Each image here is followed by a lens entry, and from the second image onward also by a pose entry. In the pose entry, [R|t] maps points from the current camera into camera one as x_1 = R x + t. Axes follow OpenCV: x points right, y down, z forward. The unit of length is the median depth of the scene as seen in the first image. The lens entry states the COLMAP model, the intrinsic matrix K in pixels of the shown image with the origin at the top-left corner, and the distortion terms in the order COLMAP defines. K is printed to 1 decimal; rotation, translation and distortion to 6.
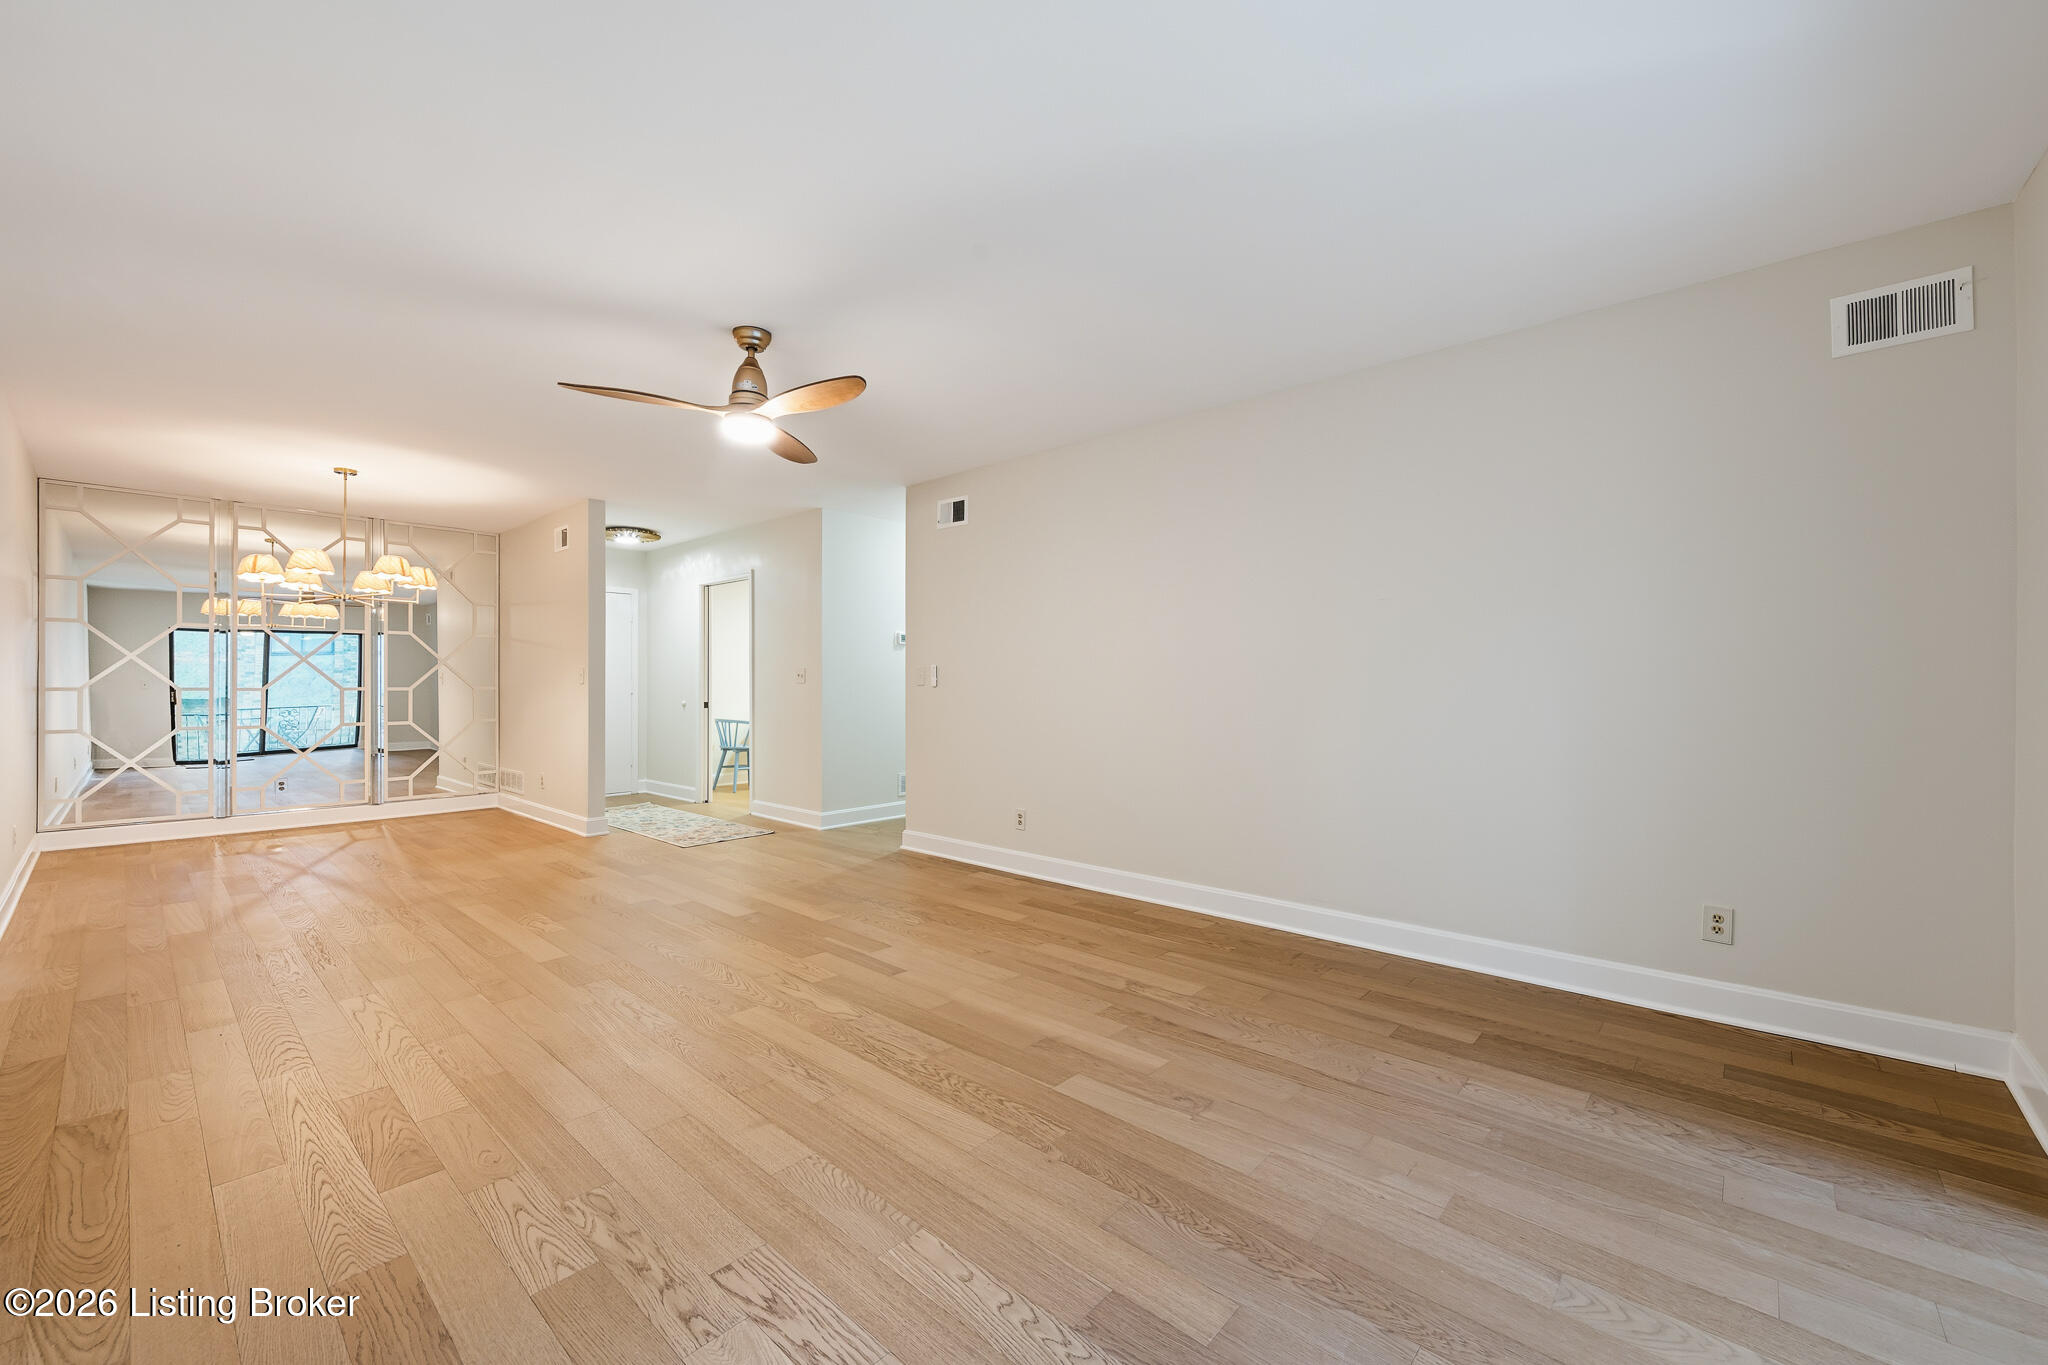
lens RADIAL K [[814.2, 0, 1024.0], [0, 814.2, 682.5], [0, 0, 1]] dist [0.001061, -0.000045]
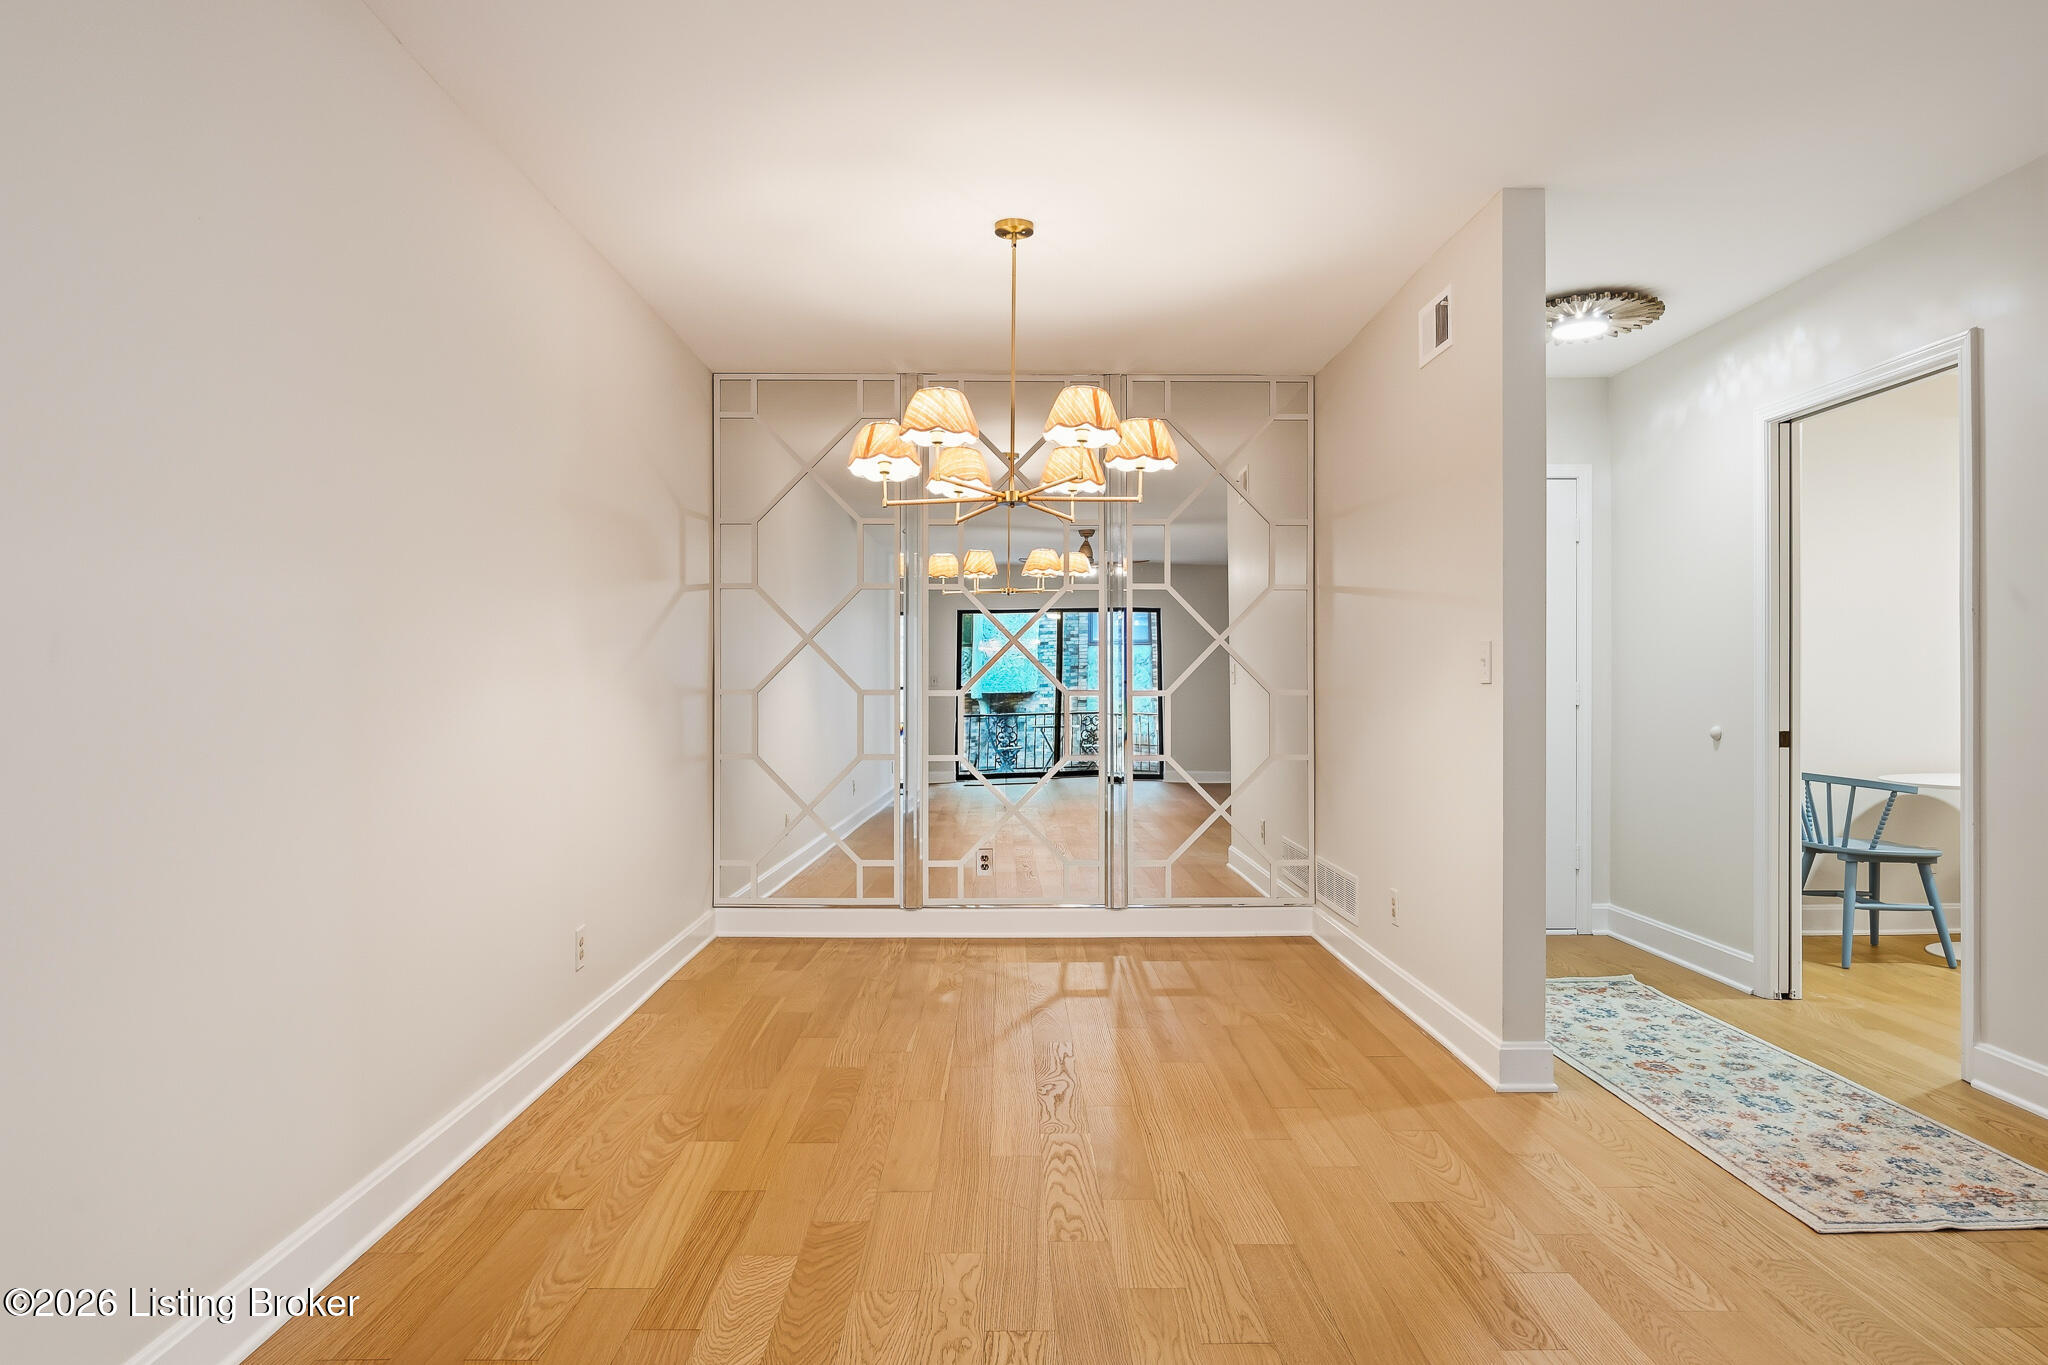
lens RADIAL K [[1252.0, 0, 1024.0], [0, 1252.0, 682.5], [0, 0, 1]] dist [0.001695, 0.000960]
pose [[0.677821, -0.001650, -0.735225, -0.219866], [0.001060, 0.999999, -0.001268, 0.001797], [0.735226, 0.000080, 0.677822, 0.378266]]
